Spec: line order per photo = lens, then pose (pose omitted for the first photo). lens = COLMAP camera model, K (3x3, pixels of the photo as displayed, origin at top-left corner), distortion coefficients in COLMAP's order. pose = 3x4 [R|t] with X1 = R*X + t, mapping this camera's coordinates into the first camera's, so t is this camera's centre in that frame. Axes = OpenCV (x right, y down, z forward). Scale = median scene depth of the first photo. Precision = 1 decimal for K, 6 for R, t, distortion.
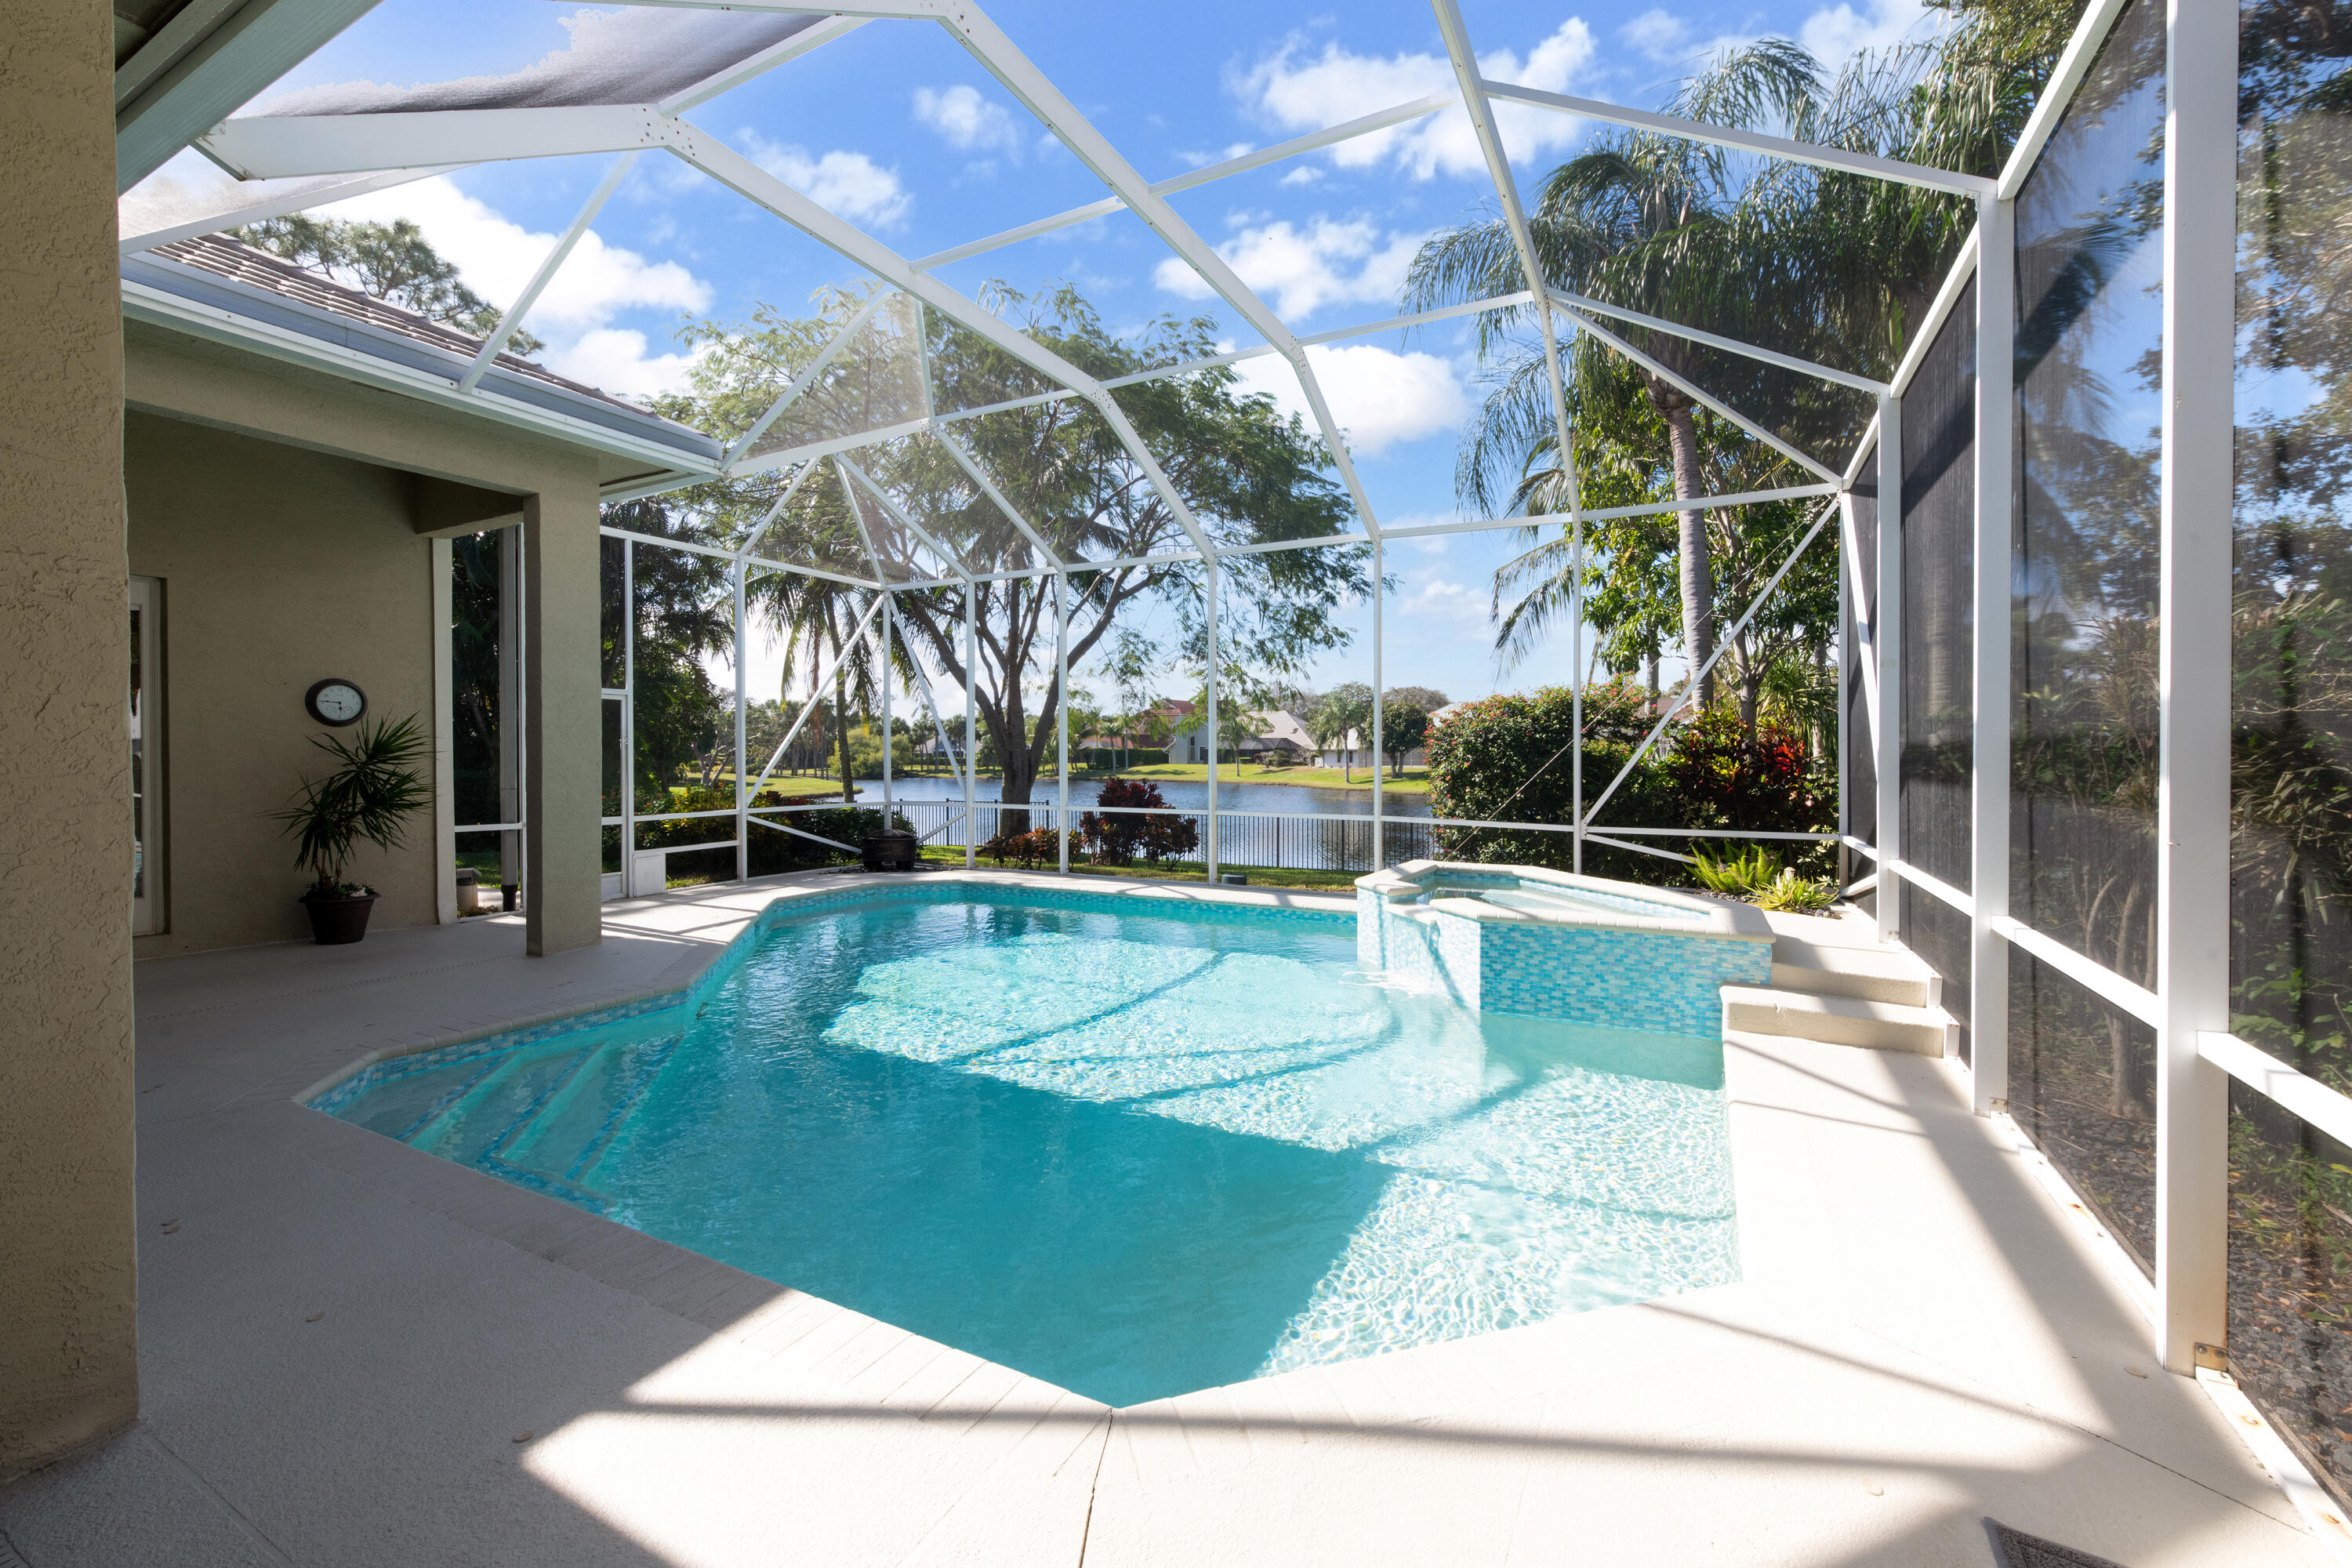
lens RADIAL K [[965.8, 0, 1176.0], [0, 965.8, 784.0], [0, 0, 1]] dist [0.000090, -0.000505]
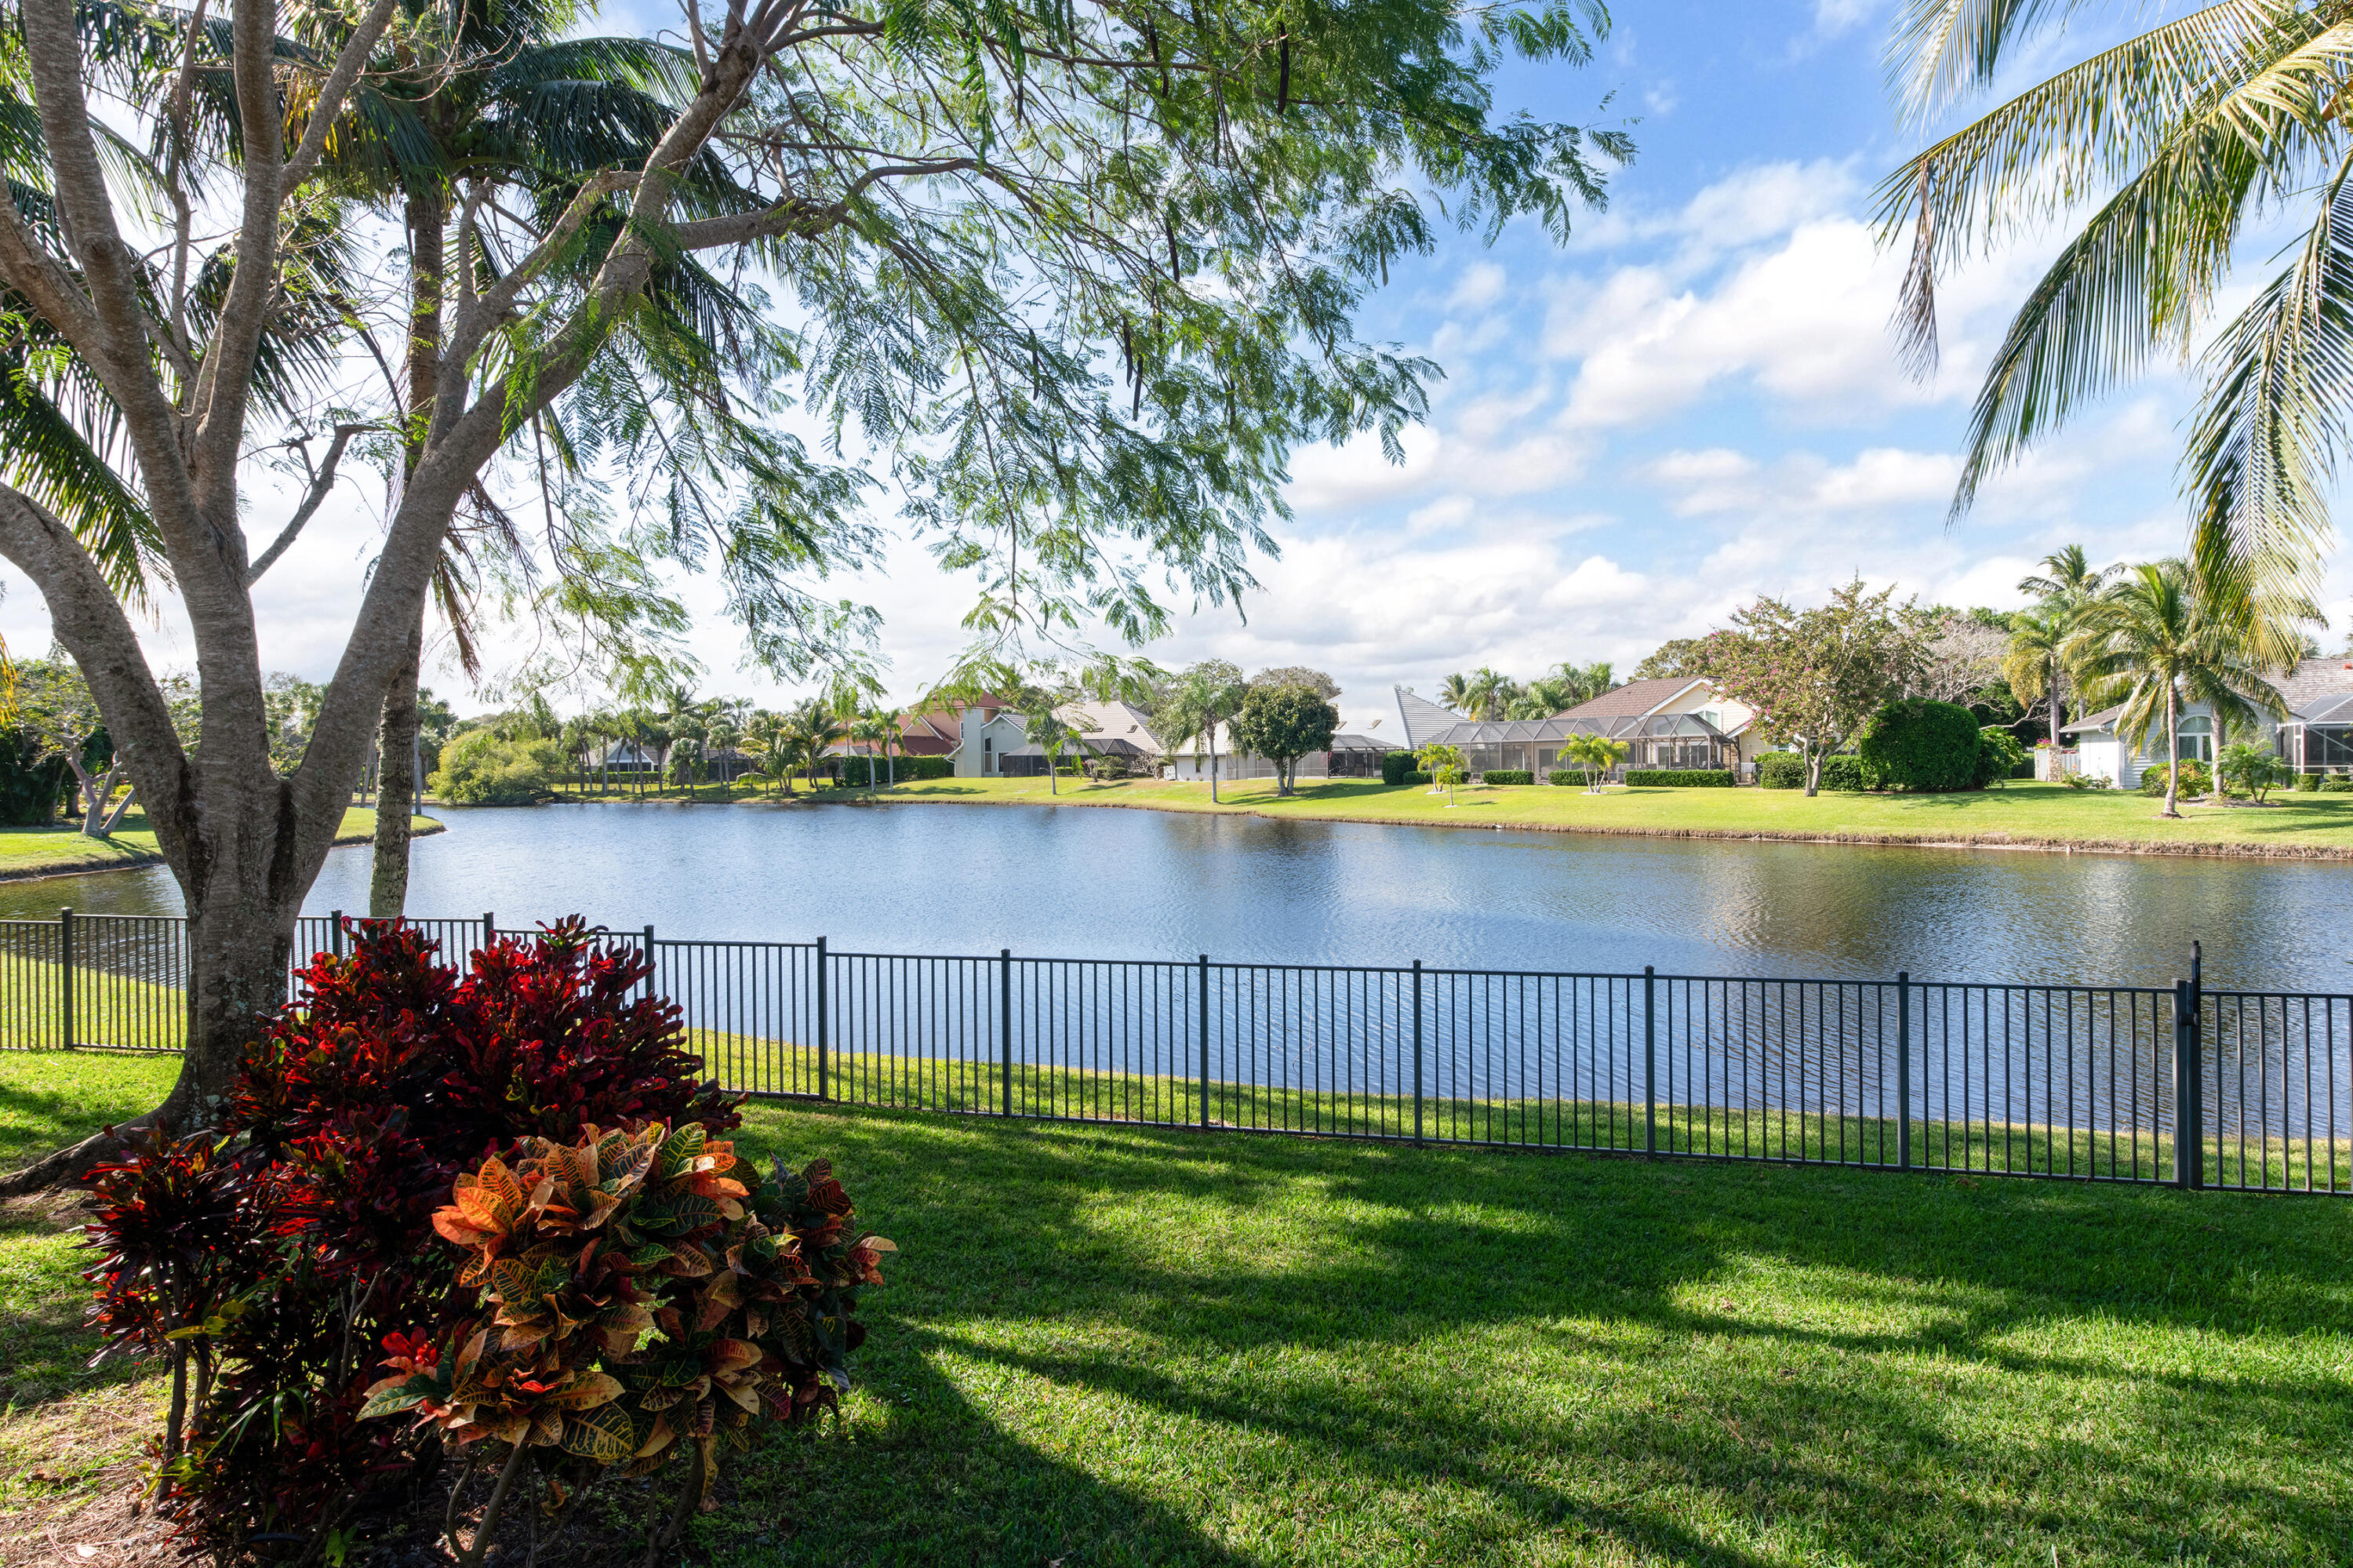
lens RADIAL K [[1222.9, 0, 1176.5], [0, 1222.9, 784.0], [0, 0, 1]] dist [0.004743, 0.000586]
pose [[0.986207, -0.014228, 0.164905, 0.006490], [0.016359, 0.999799, -0.011576, -0.004023], [-0.164707, 0.014114, 0.986242, 0.120489]]
